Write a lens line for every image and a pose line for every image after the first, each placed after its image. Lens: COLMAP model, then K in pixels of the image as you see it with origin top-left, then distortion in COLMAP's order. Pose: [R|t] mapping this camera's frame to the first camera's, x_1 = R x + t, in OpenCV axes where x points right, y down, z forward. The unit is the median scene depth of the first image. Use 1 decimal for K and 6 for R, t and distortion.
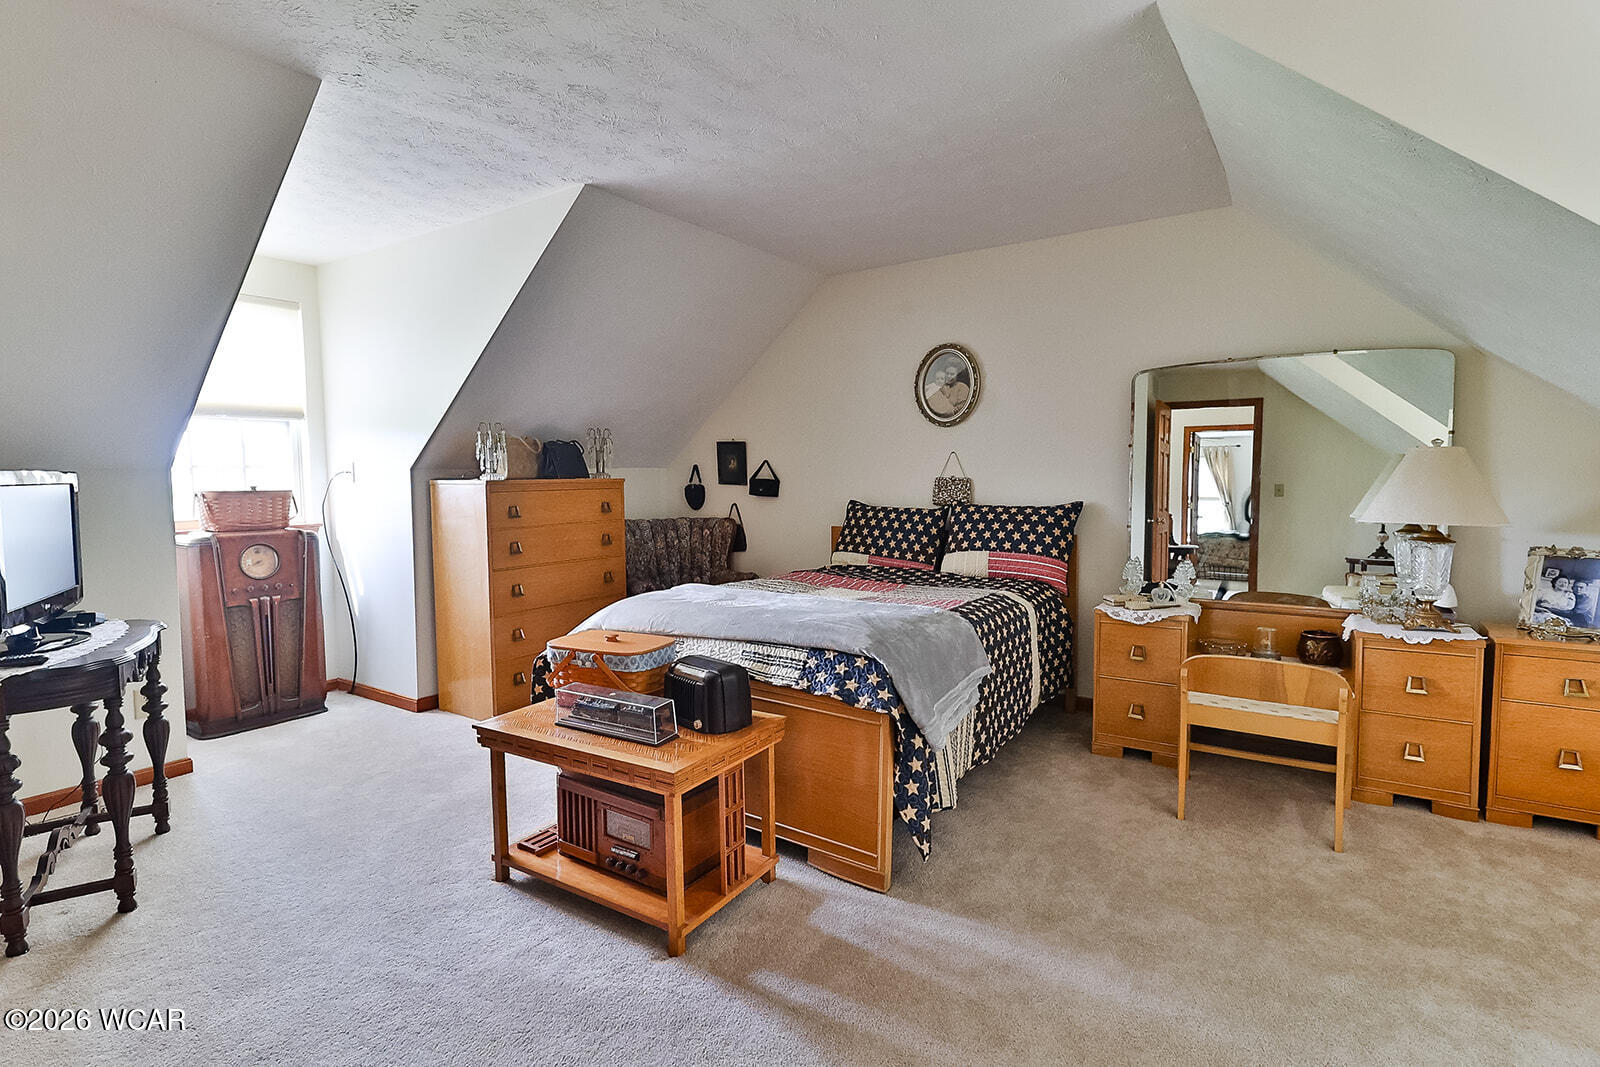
lens RADIAL K [[766.7, 0, 815.9], [0, 766.7, 523.4], [0, 0, 1]] dist [0.014944, -0.001993]
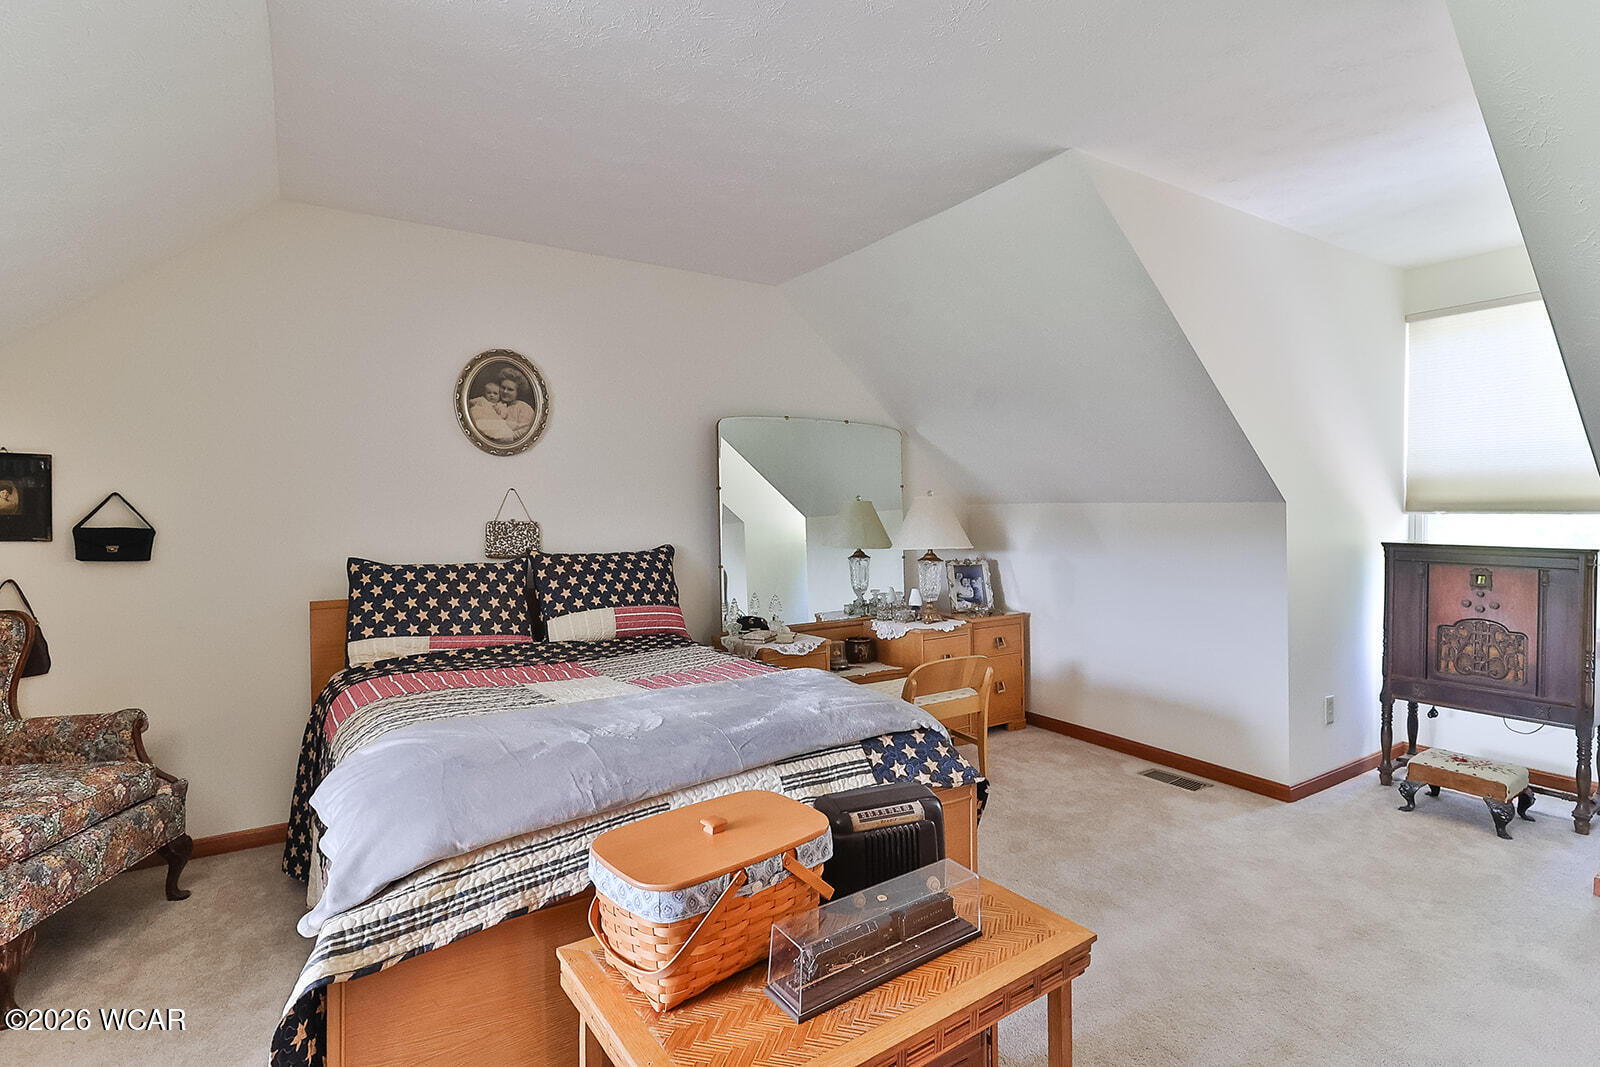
lens RADIAL K [[766.7, 0, 806.5], [0, 766.7, 524.4], [0, 0, 1]] dist [0.014944, -0.001993]
pose [[0.414194, -0.013224, 0.910092, -0.418859], [0.063977, 0.997844, -0.014618, -0.026631], [-0.907937, 0.064280, 0.414147, 0.413623]]
